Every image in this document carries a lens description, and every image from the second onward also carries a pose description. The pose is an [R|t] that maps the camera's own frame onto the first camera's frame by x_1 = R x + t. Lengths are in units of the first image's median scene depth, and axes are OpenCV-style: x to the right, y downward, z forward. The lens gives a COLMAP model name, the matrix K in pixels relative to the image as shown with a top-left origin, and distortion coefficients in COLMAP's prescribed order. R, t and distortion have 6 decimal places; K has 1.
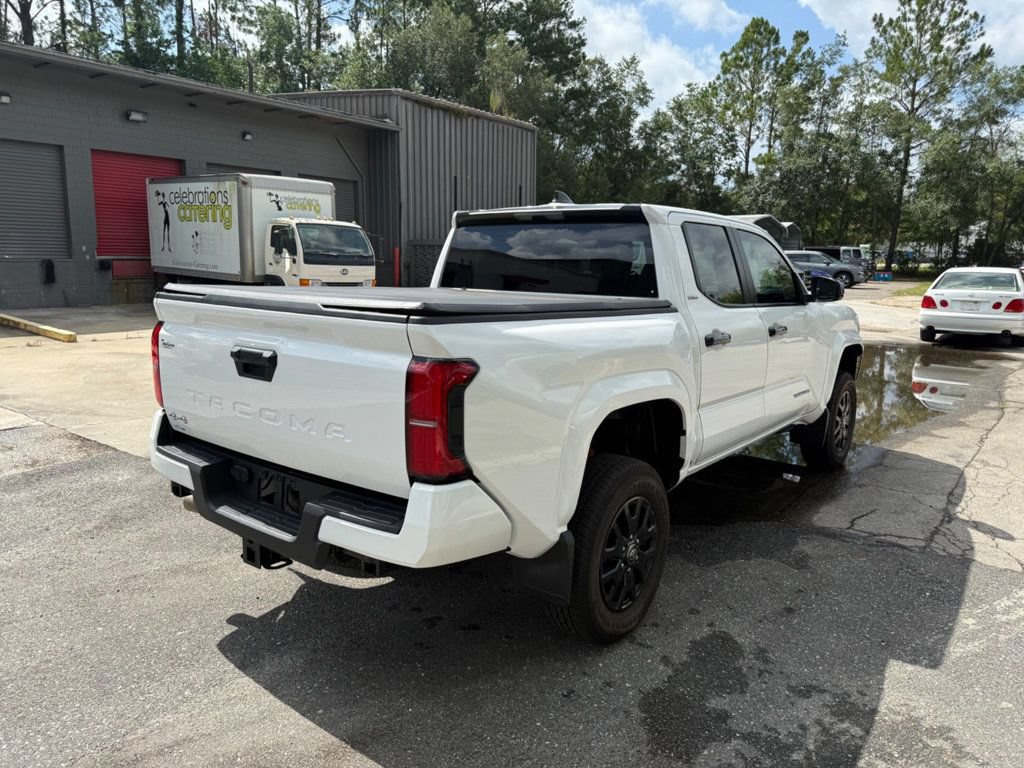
lens RADIAL K [[727.6, 0, 509.9], [0, 727.6, 388.5], [0, 0, 1]] dist [0.026201, -0.034713]
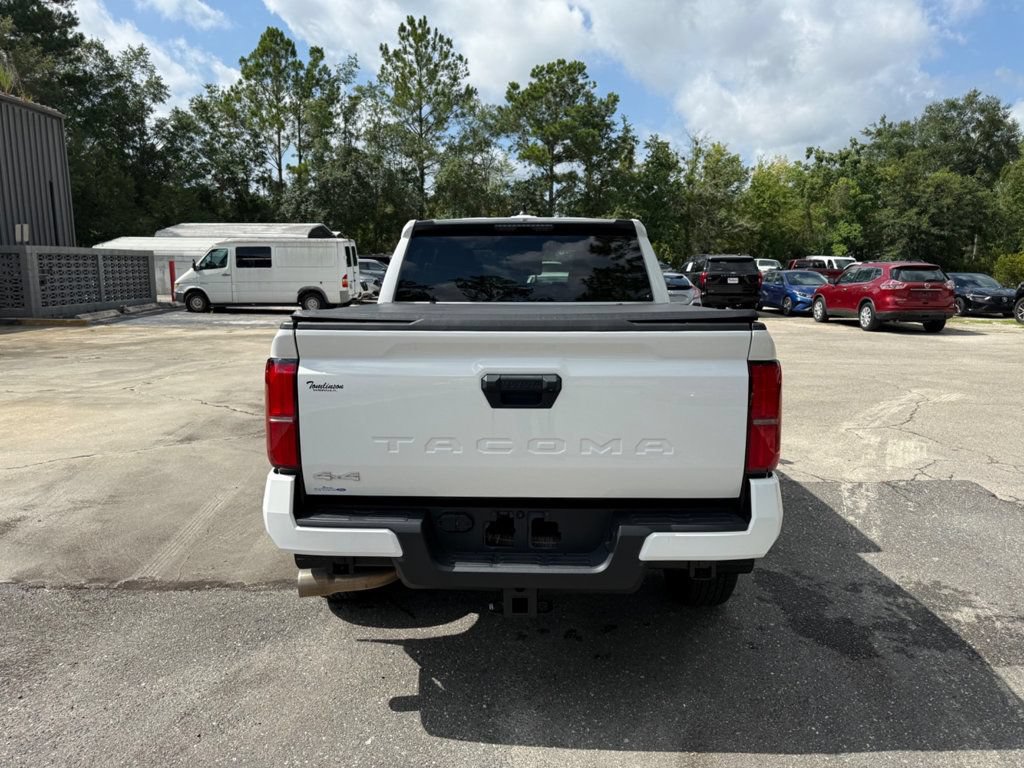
lens RADIAL K [[727.6, 0, 515.9], [0, 727.6, 388.1], [0, 0, 1]] dist [0.026201, -0.034713]
pose [[0.802081, -0.113945, 0.586245, -0.145818], [0.120172, 0.992345, 0.028461, -0.010593], [-0.585000, 0.047622, 0.809634, 0.046342]]
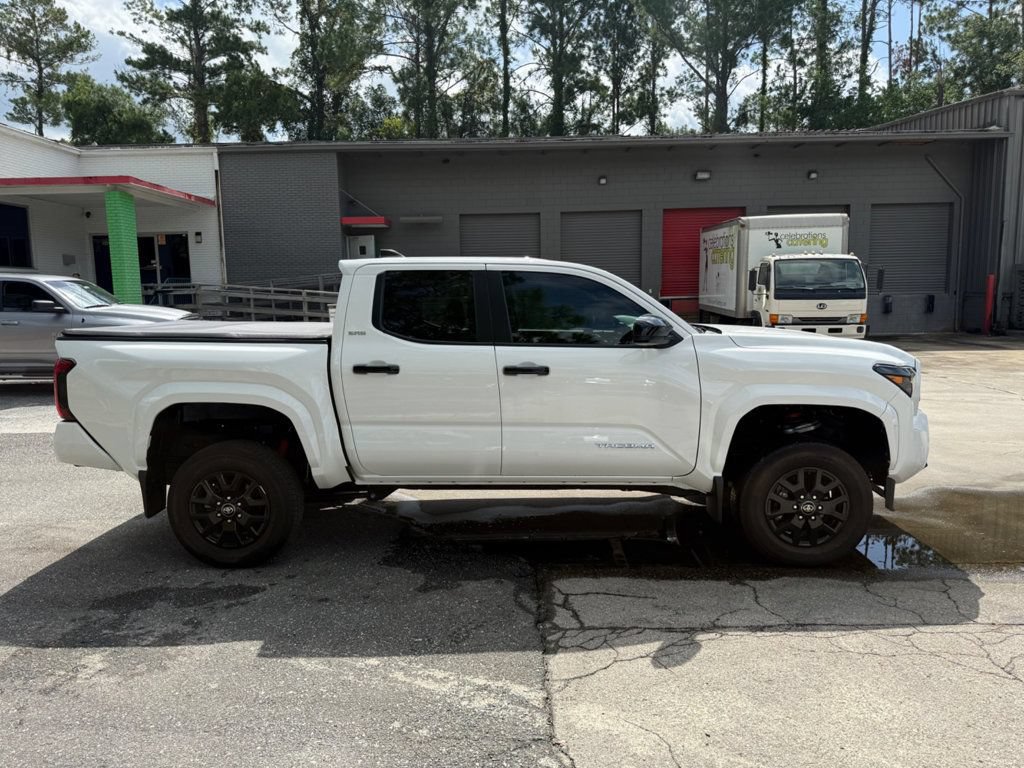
lens RADIAL K [[727.6, 0, 508.0], [0, 727.6, 387.9], [0, 0, 1]] dist [0.026201, -0.034713]
pose [[0.586719, 0.078286, -0.805998, 0.316384], [-0.115929, 0.993184, 0.012078, -0.017872], [0.801450, 0.086352, 0.591795, 0.110611]]
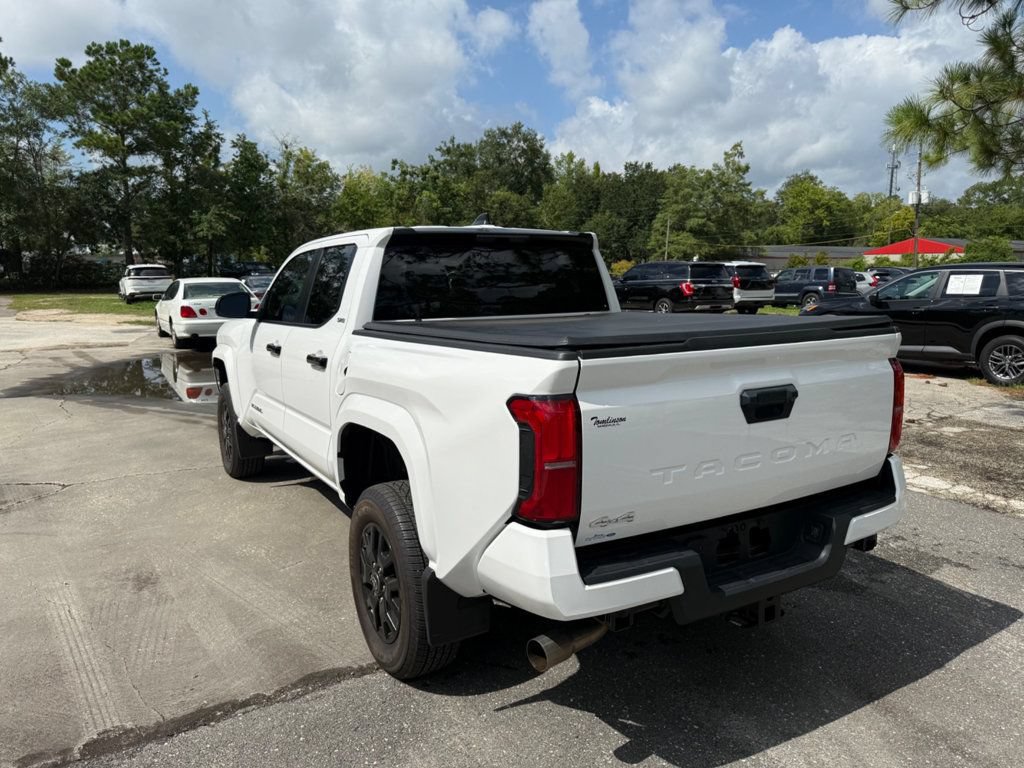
lens RADIAL K [[727.6, 0, 516.3], [0, 727.6, 416.1], [0, 0, 1]] dist [0.026201, -0.034713]
pose [[0.359747, -0.197318, 0.911947, -0.214384], [0.177300, 0.974031, 0.140810, -0.033639], [-0.916050, 0.111033, 0.385389, 0.156892]]
